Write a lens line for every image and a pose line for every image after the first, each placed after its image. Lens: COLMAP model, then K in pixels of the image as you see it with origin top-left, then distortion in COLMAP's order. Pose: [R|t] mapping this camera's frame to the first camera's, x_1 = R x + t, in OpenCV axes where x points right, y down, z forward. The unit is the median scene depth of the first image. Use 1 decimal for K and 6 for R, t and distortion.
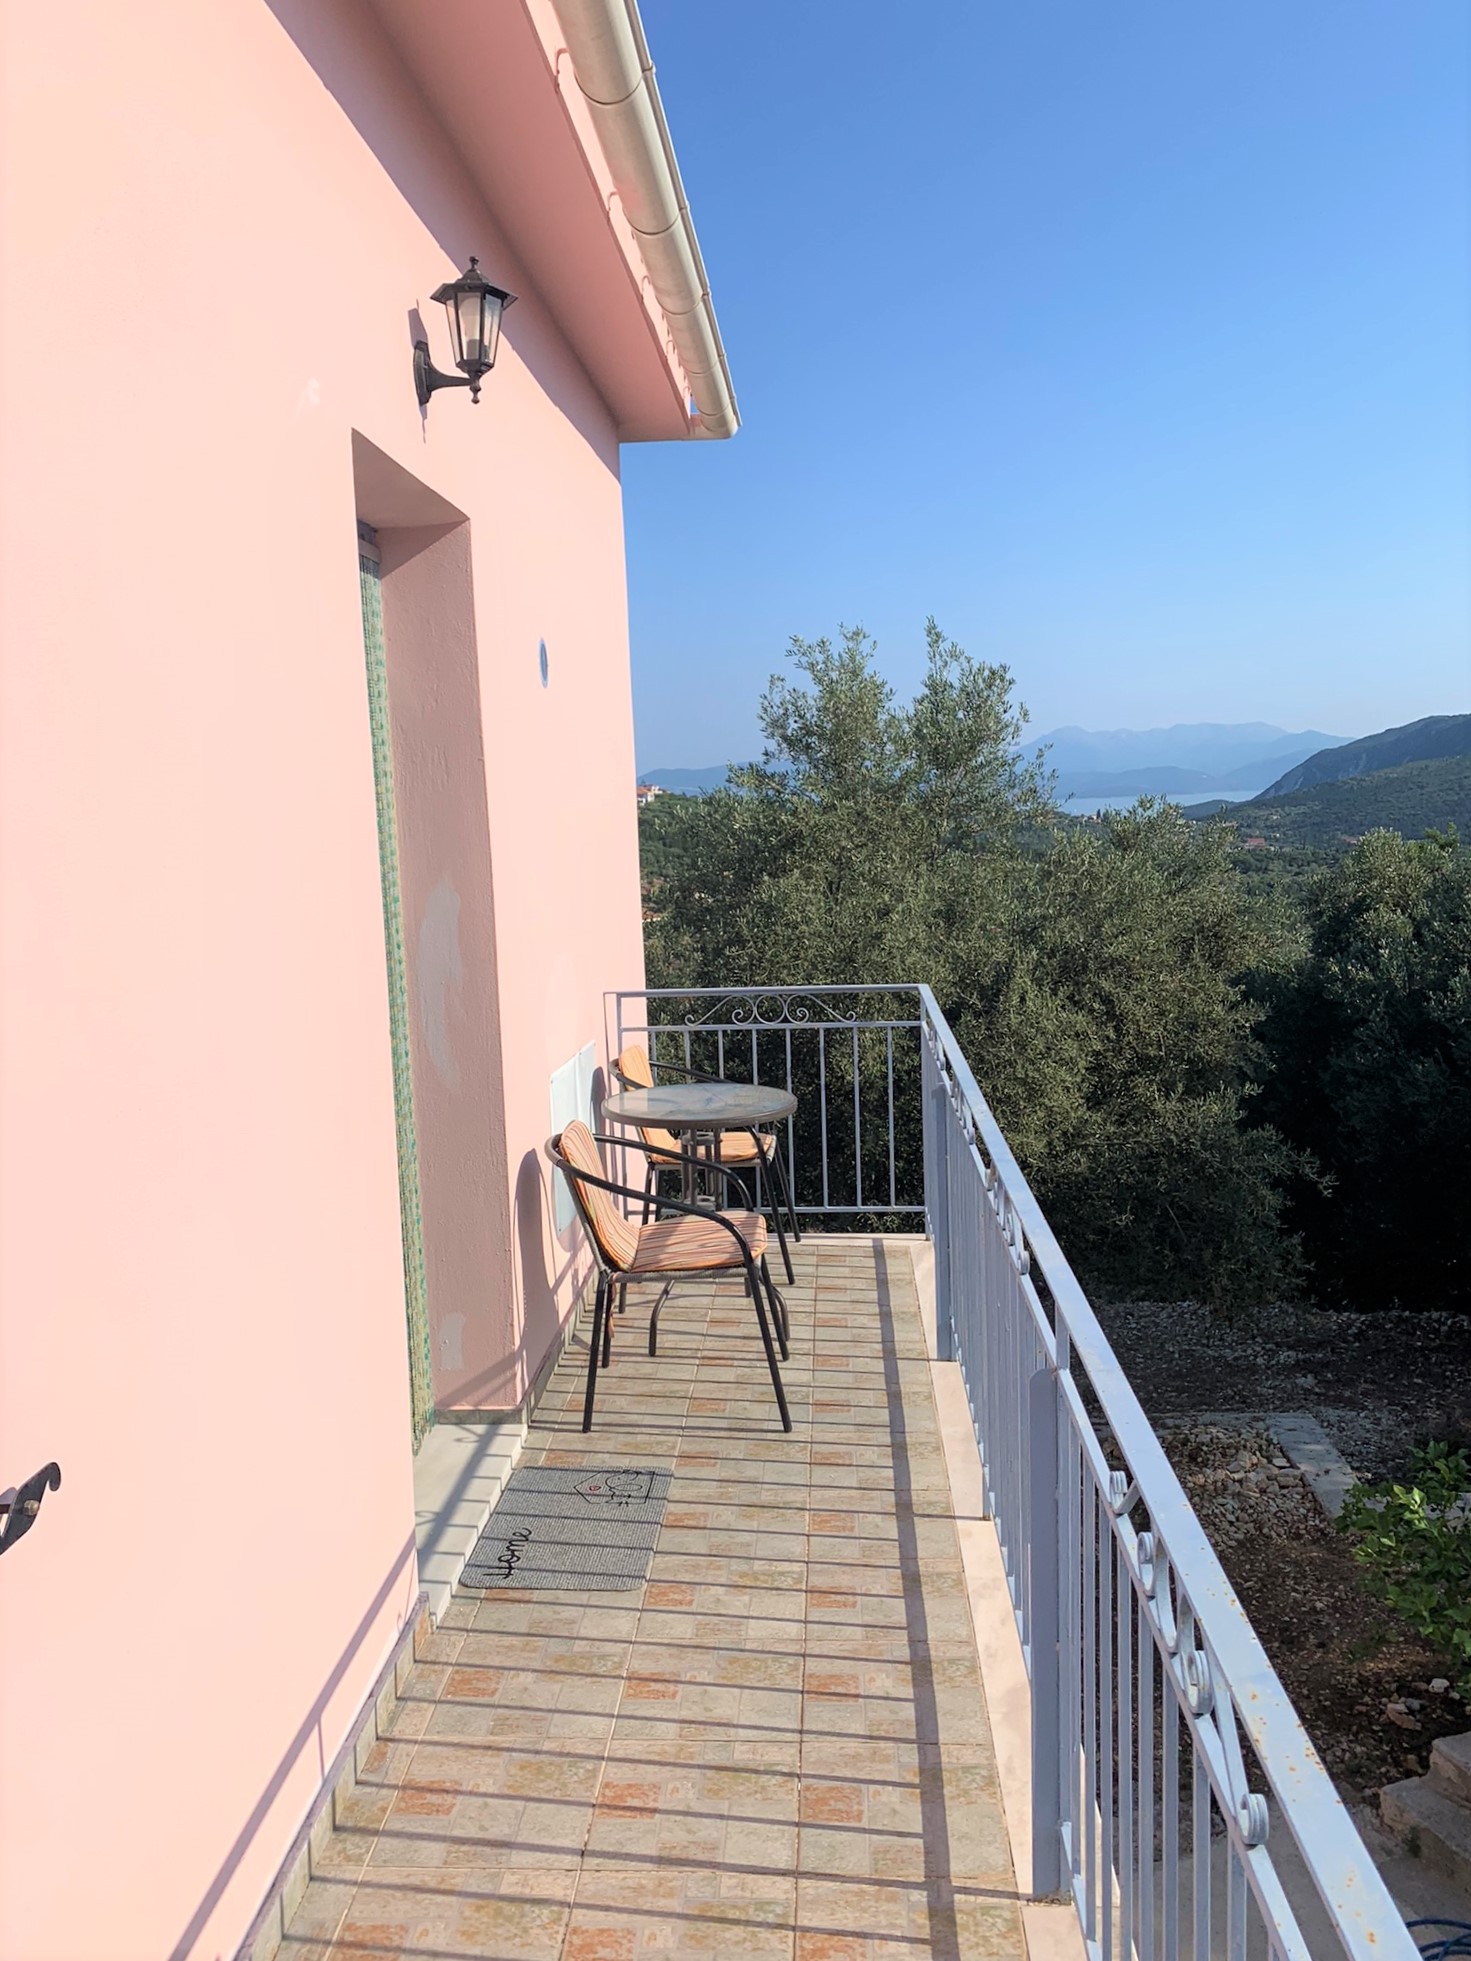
lens RADIAL K [[1484.1, 0, 735.5], [0, 1484.1, 980.5], [0, 0, 1]] dist [0.090175, -0.306314]
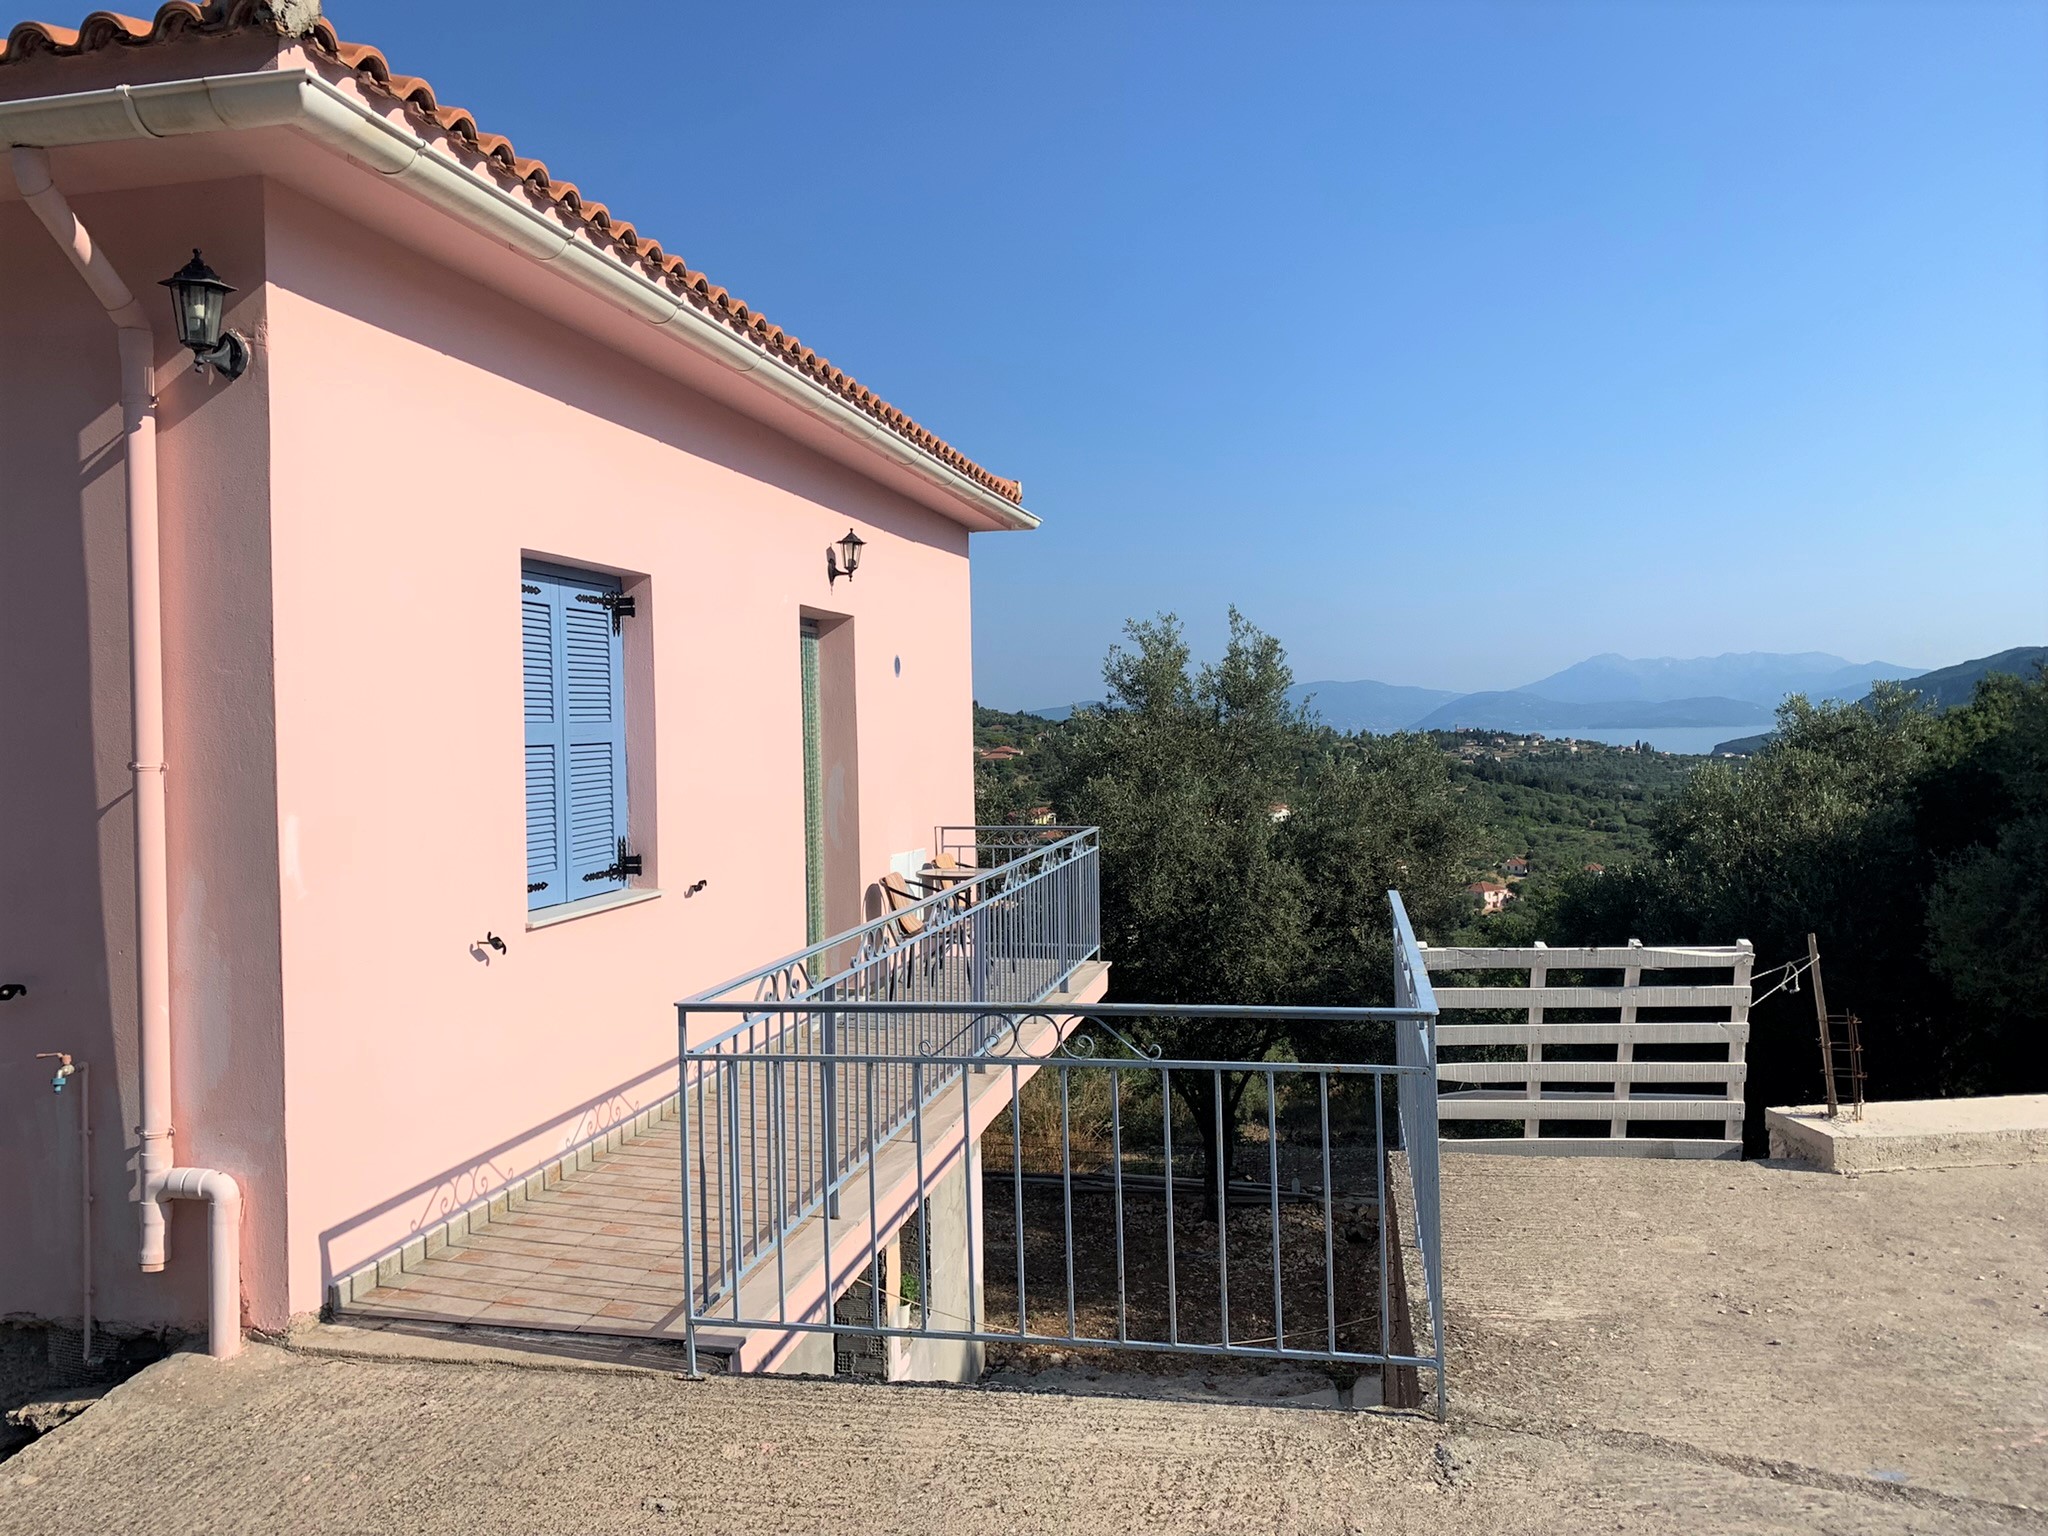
lens RADIAL K [[1593.6, 0, 1024.0], [0, 1593.6, 768.0], [0, 0, 1]] dist [0.002347, 0.000013]
pose [[0.986944, 0.020437, -0.159762, 0.195273], [-0.034931, 0.995468, -0.088446, 0.061180], [0.157230, 0.092872, 0.983185, -0.566372]]
